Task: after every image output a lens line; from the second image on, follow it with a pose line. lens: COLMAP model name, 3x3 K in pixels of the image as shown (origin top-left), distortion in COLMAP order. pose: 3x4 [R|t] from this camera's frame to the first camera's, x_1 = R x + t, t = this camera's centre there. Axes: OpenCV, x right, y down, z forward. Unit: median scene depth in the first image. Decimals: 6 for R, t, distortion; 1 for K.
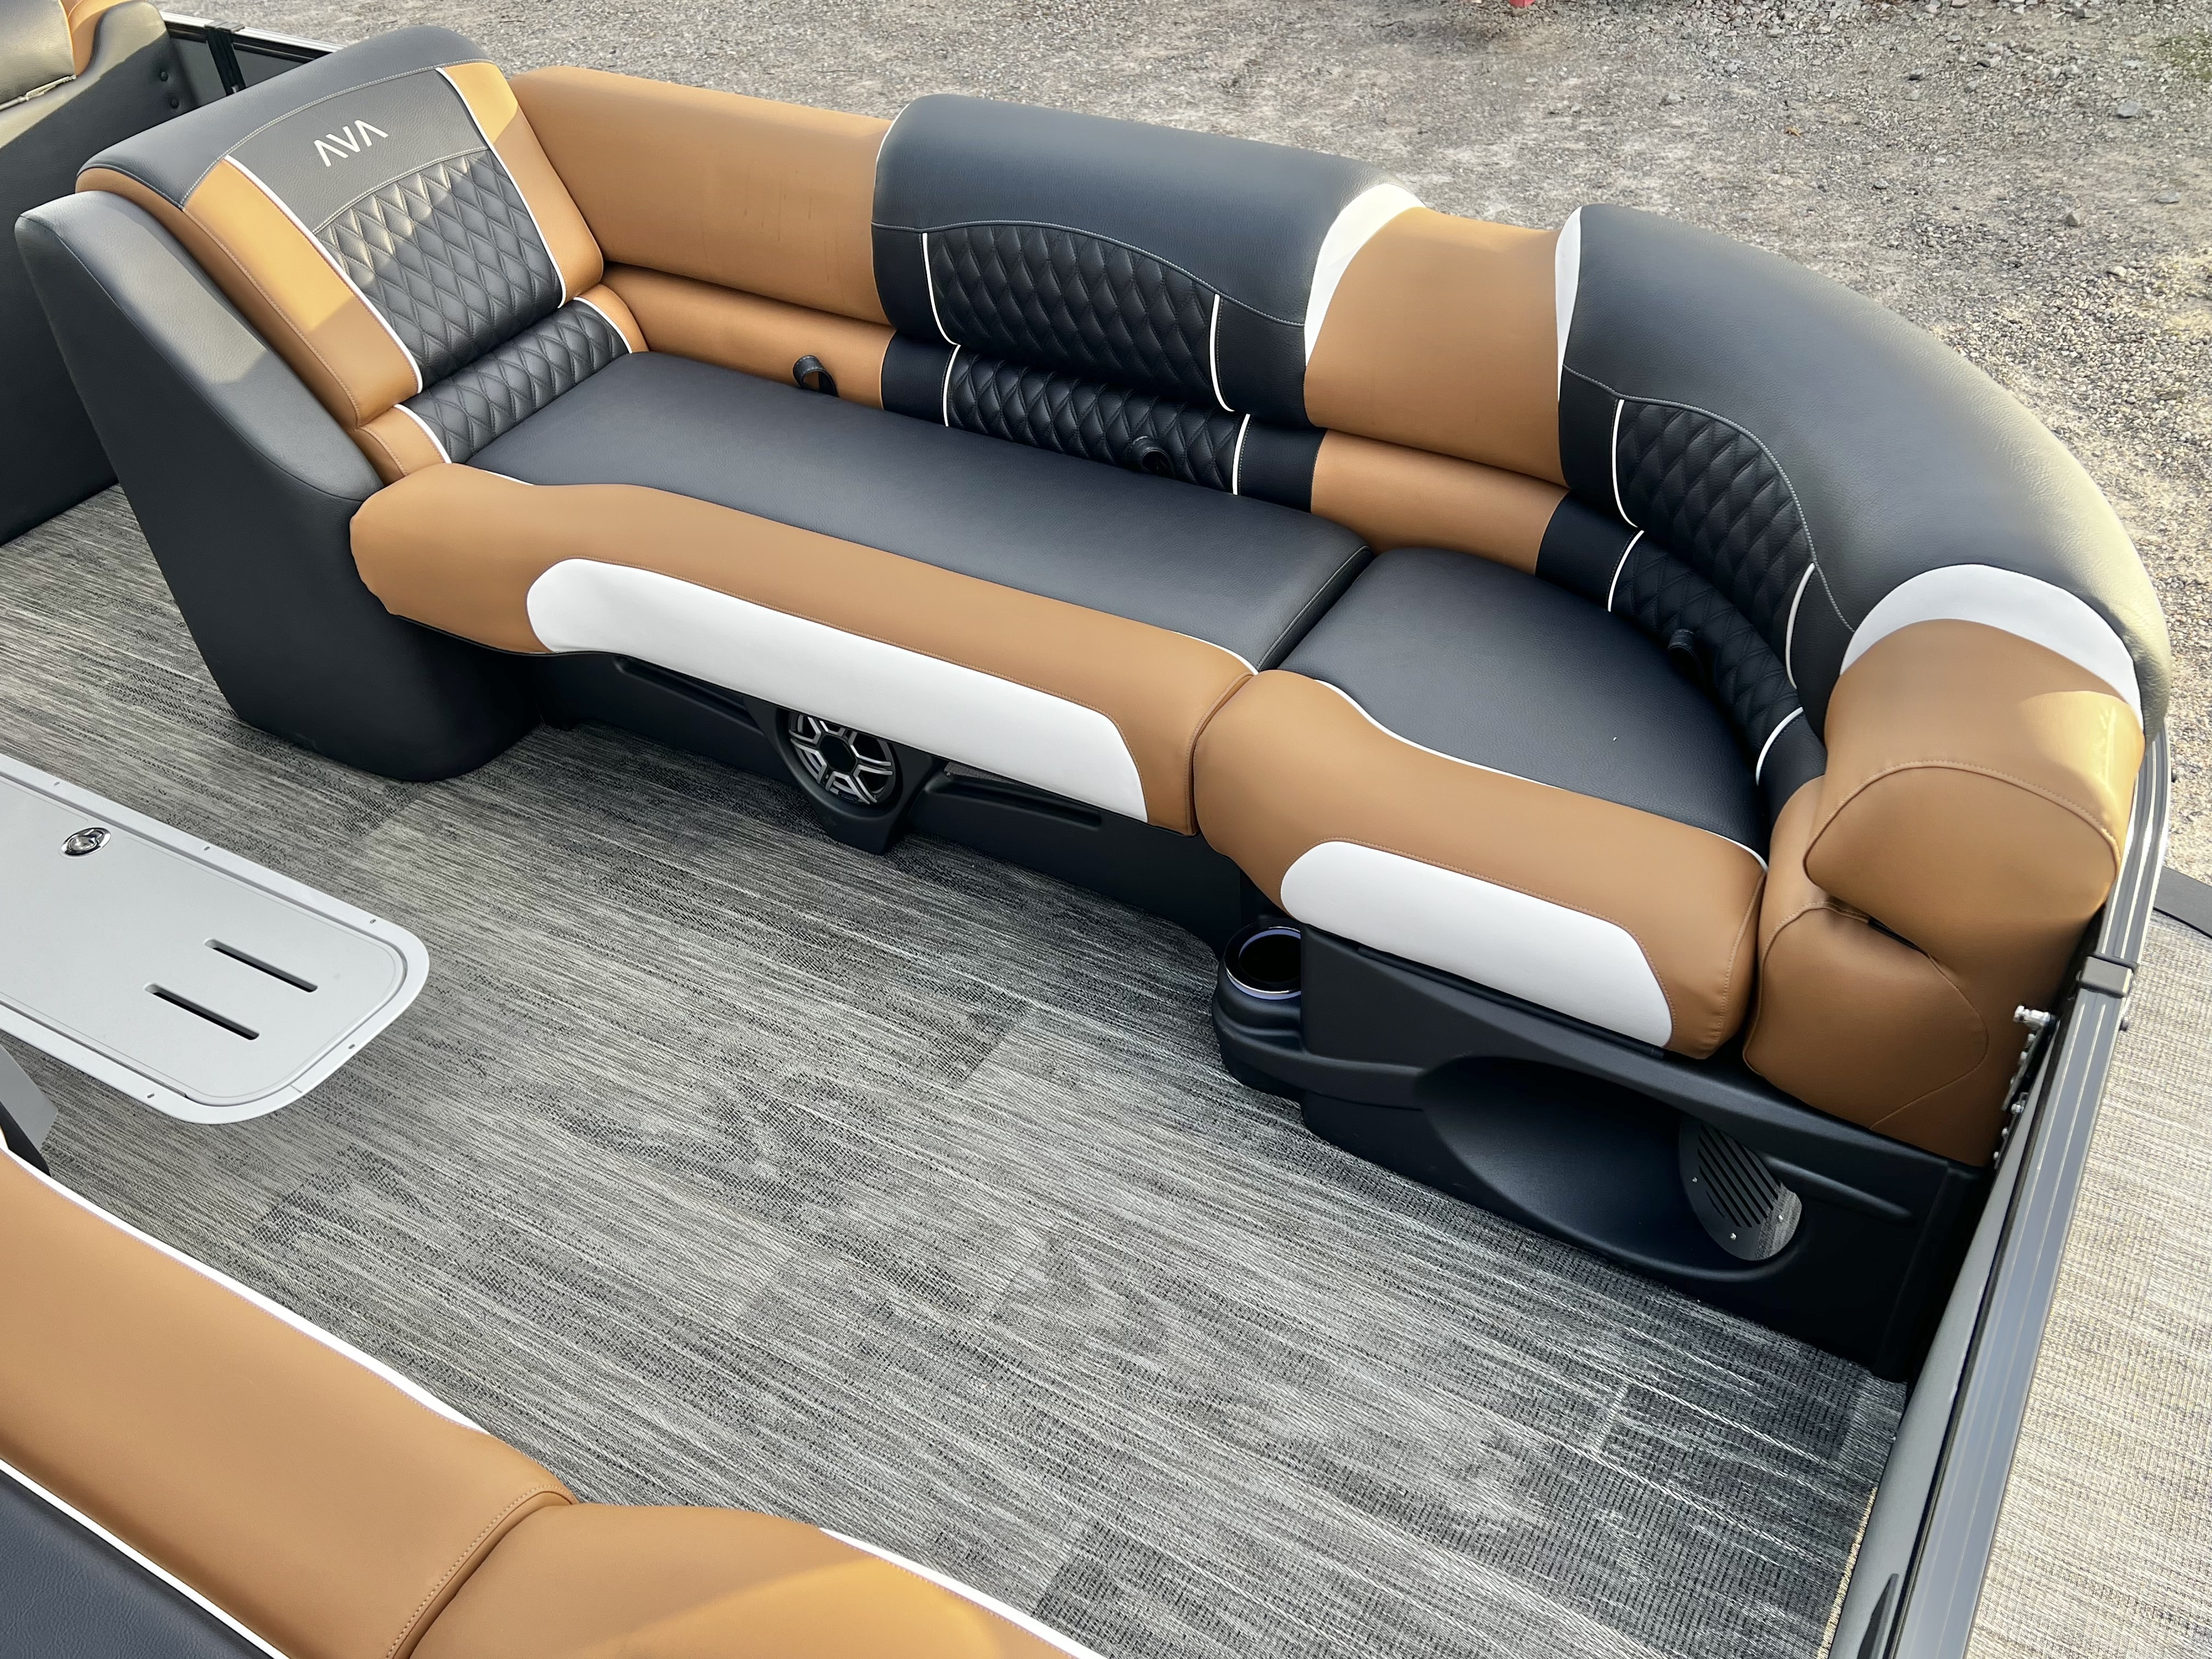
lens RADIAL K [[1849.9, 0, 1124.8], [0, 1849.9, 832.9], [0, 0, 1]] dist [0.046524, -0.034197]
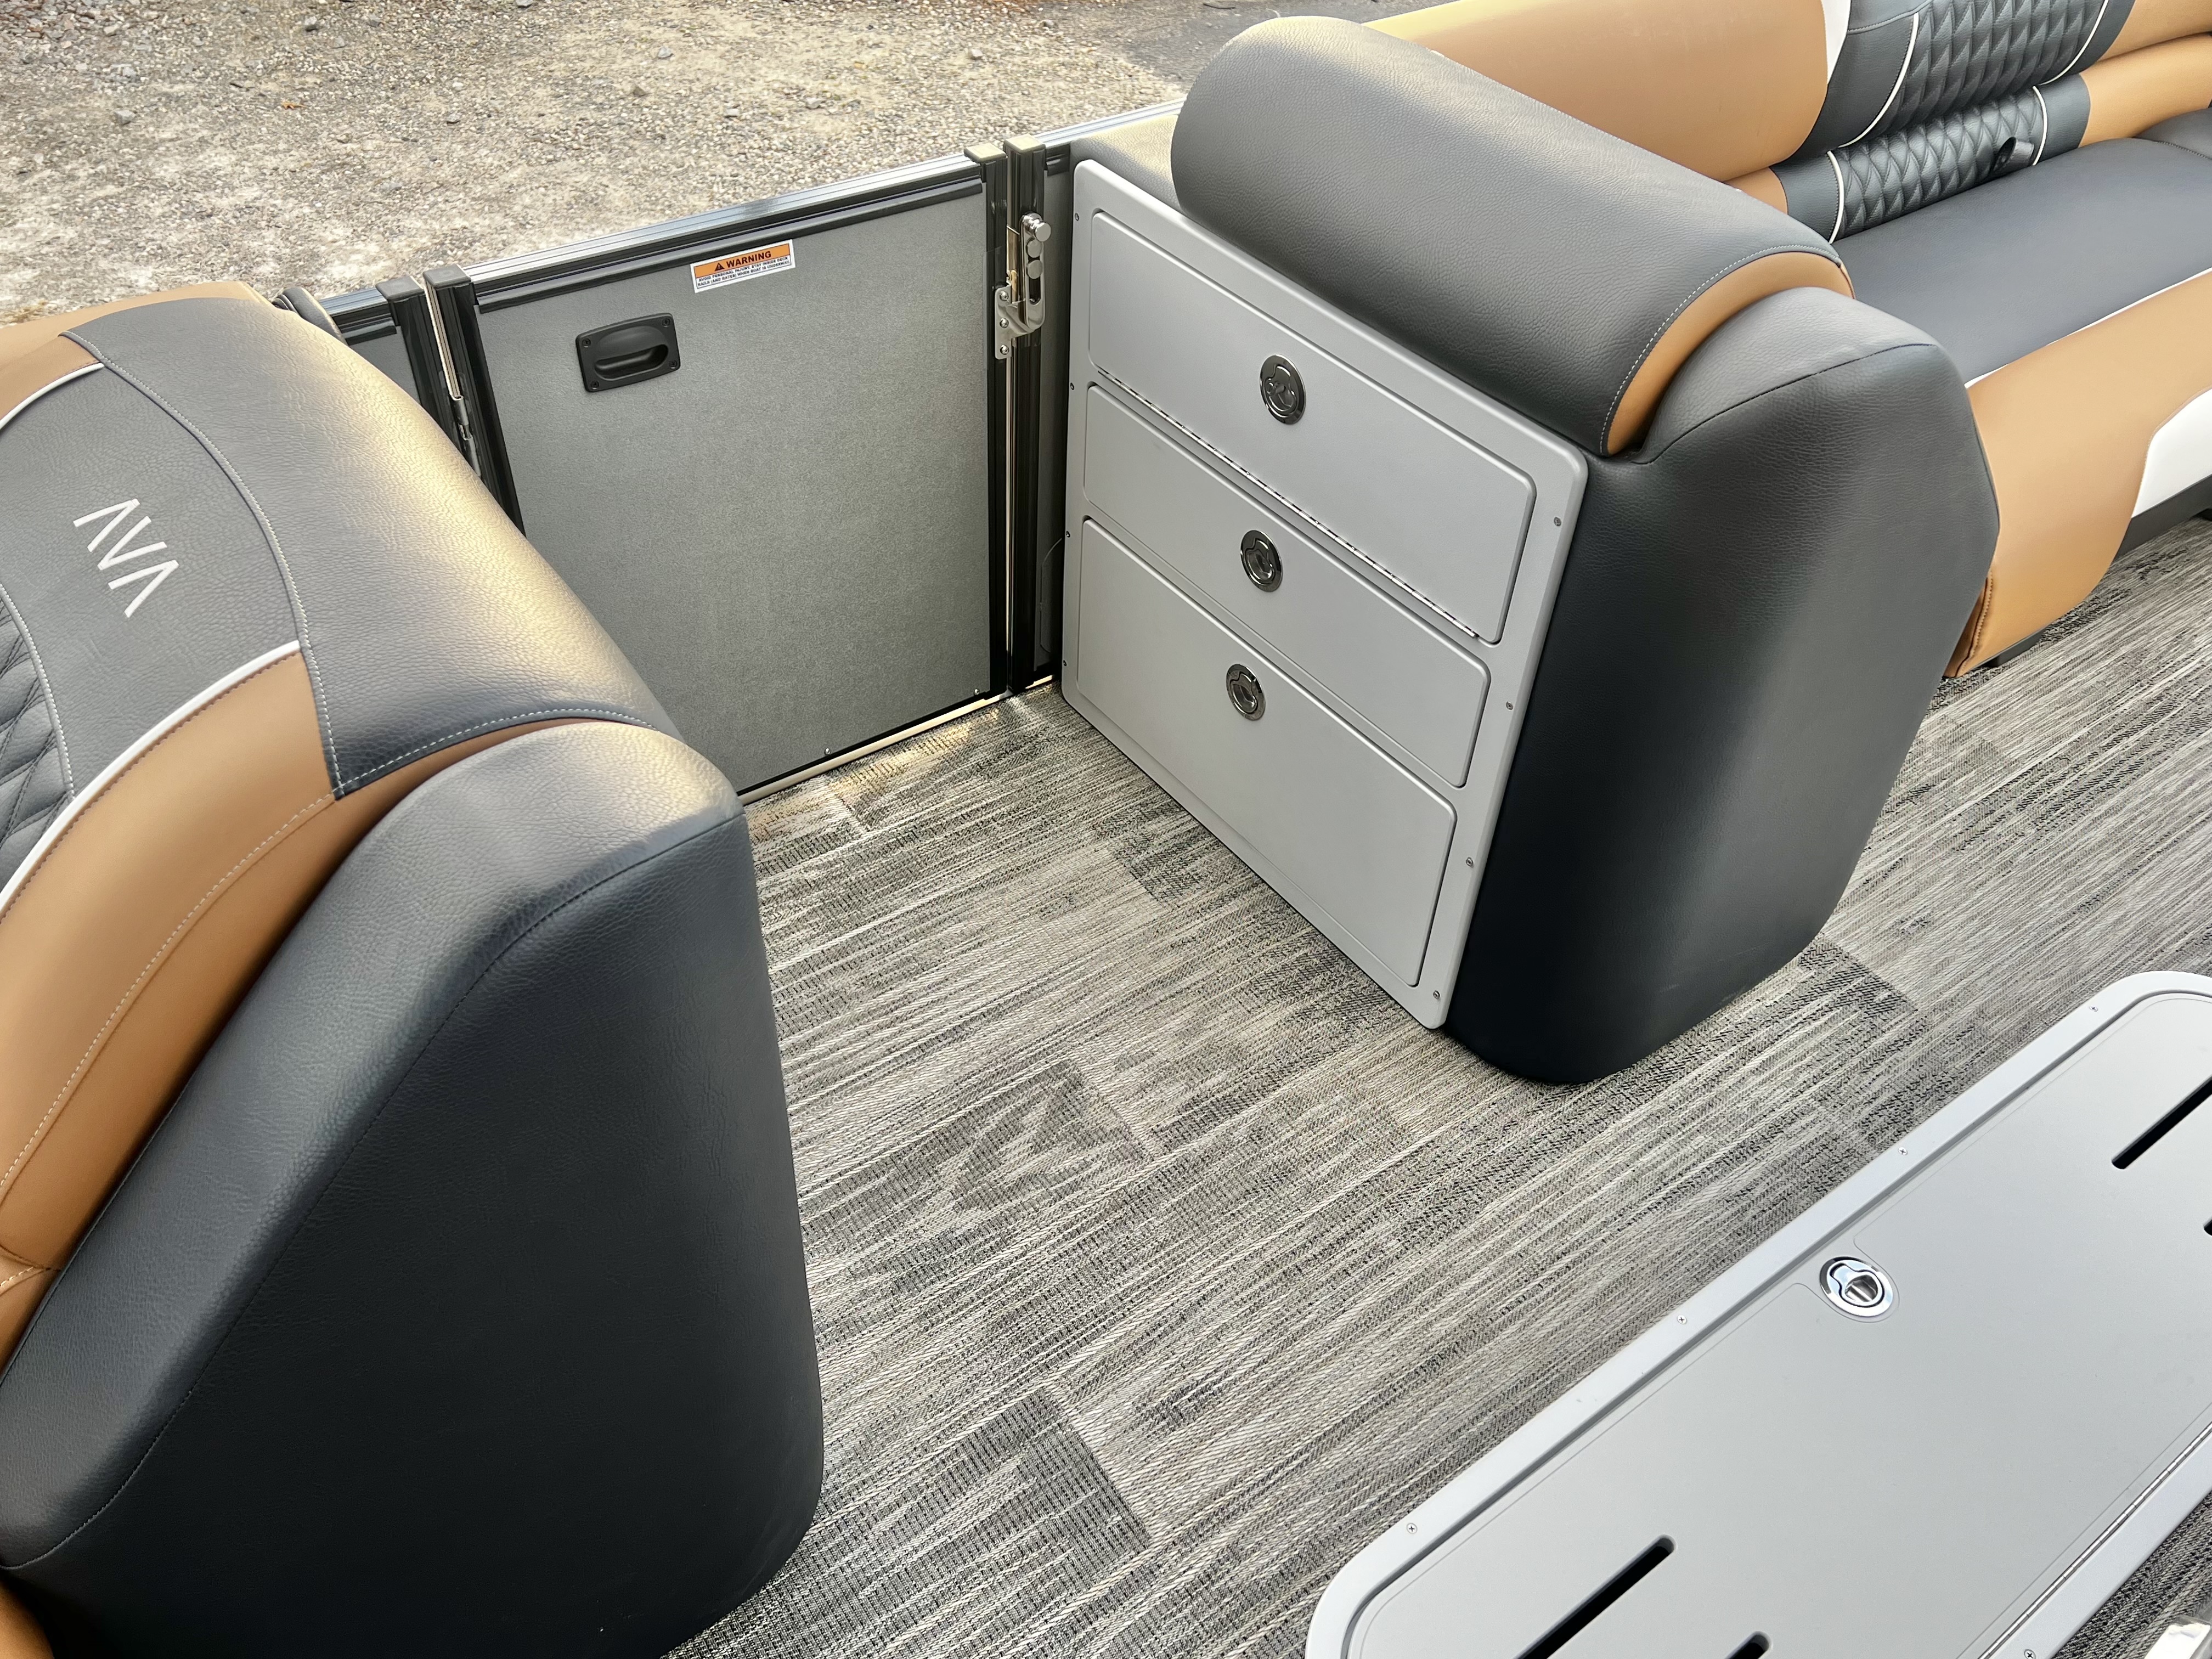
lens RADIAL K [[1756.3, 0, 1101.6], [0, 1756.3, 836.4], [0, 0, 1]] dist [0.065816, -0.077025]
pose [[0.404610, -0.571257, 0.714112, -1.234980], [0.551081, 0.775484, 0.308114, -0.548269], [-0.729795, 0.268868, 0.628578, 0.932411]]
